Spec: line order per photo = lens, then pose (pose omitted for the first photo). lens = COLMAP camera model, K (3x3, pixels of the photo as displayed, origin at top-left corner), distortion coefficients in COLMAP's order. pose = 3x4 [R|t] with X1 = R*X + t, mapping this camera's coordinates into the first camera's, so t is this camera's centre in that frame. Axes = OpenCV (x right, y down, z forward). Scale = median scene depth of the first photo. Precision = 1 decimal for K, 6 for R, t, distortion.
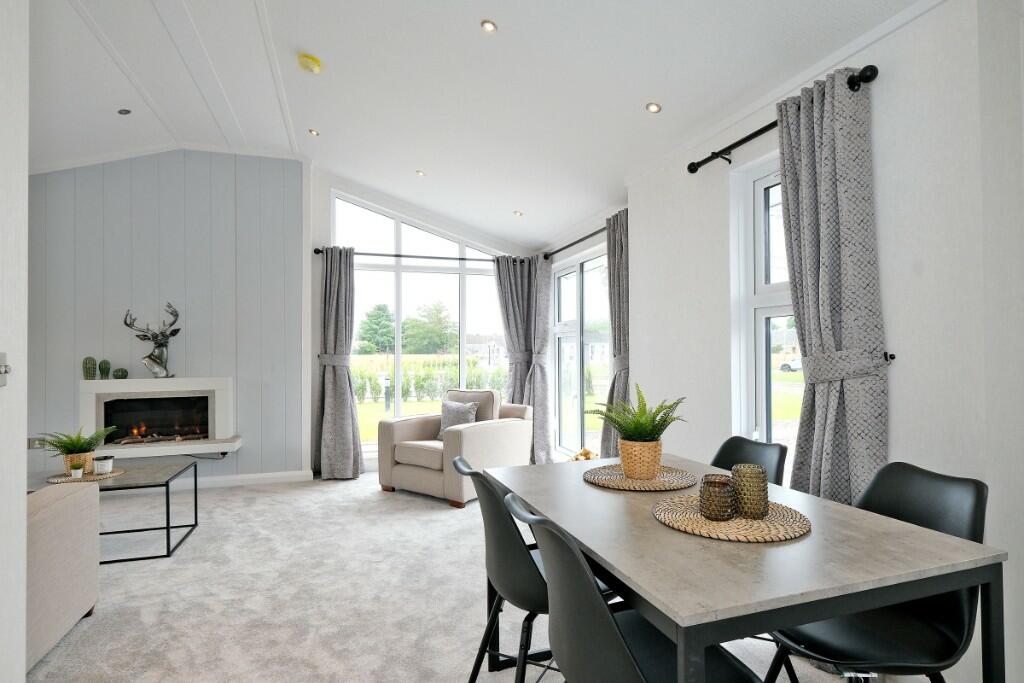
lens RADIAL K [[543.5, 0, 512.5], [0, 543.5, 344.6], [0, 0, 1]] dist [0.008476, -0.003772]
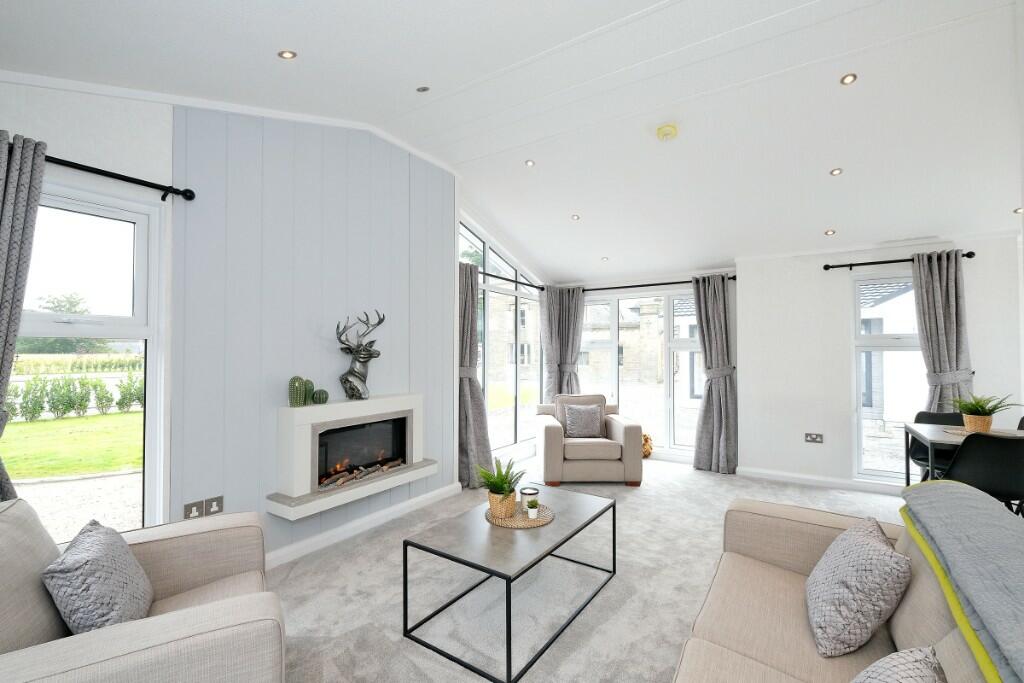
lens RADIAL K [[445.9, 0, 508.1], [0, 445.9, 340.8], [0, 0, 1]] dist [-0.002899, 0.001452]
pose [[0.780047, 0.023583, 0.625276, -0.903565], [-0.015885, 0.999714, -0.017889, -0.019460], [-0.625519, 0.004022, 0.780199, 0.328936]]
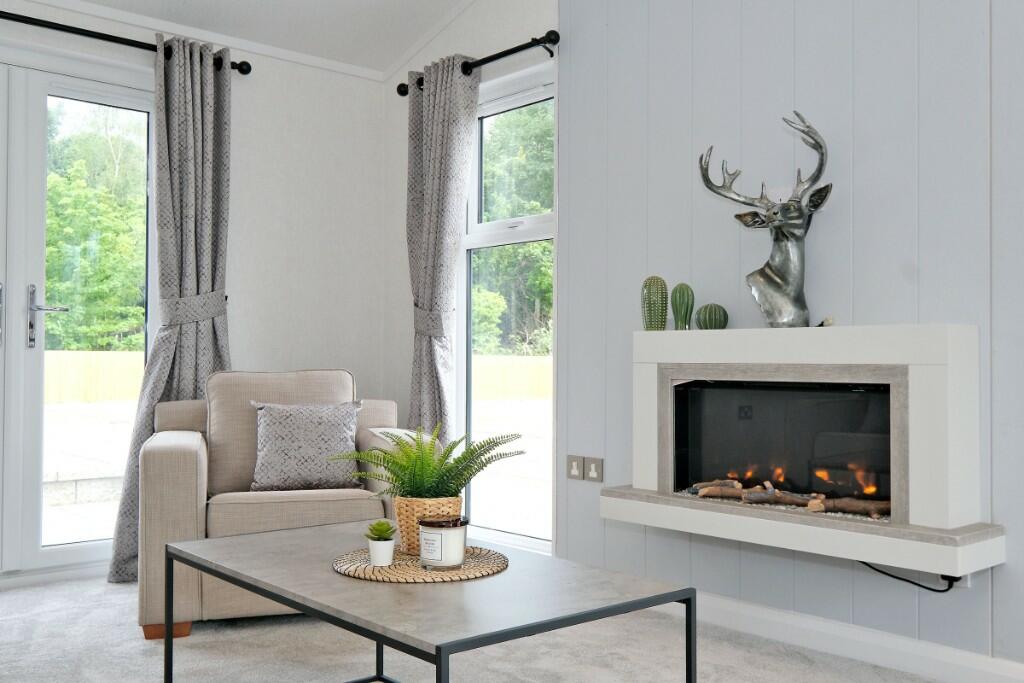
lens RADIAL K [[986.5, 0, 510.7], [0, 986.5, 344.0], [0, 0, 1]] dist [0.016342, 0.000000]
pose [[0.404911, -0.003703, -0.914348, -0.125243], [0.006089, 0.999981, -0.001353, 0.071799], [0.914336, -0.005020, 0.404926, 0.575610]]
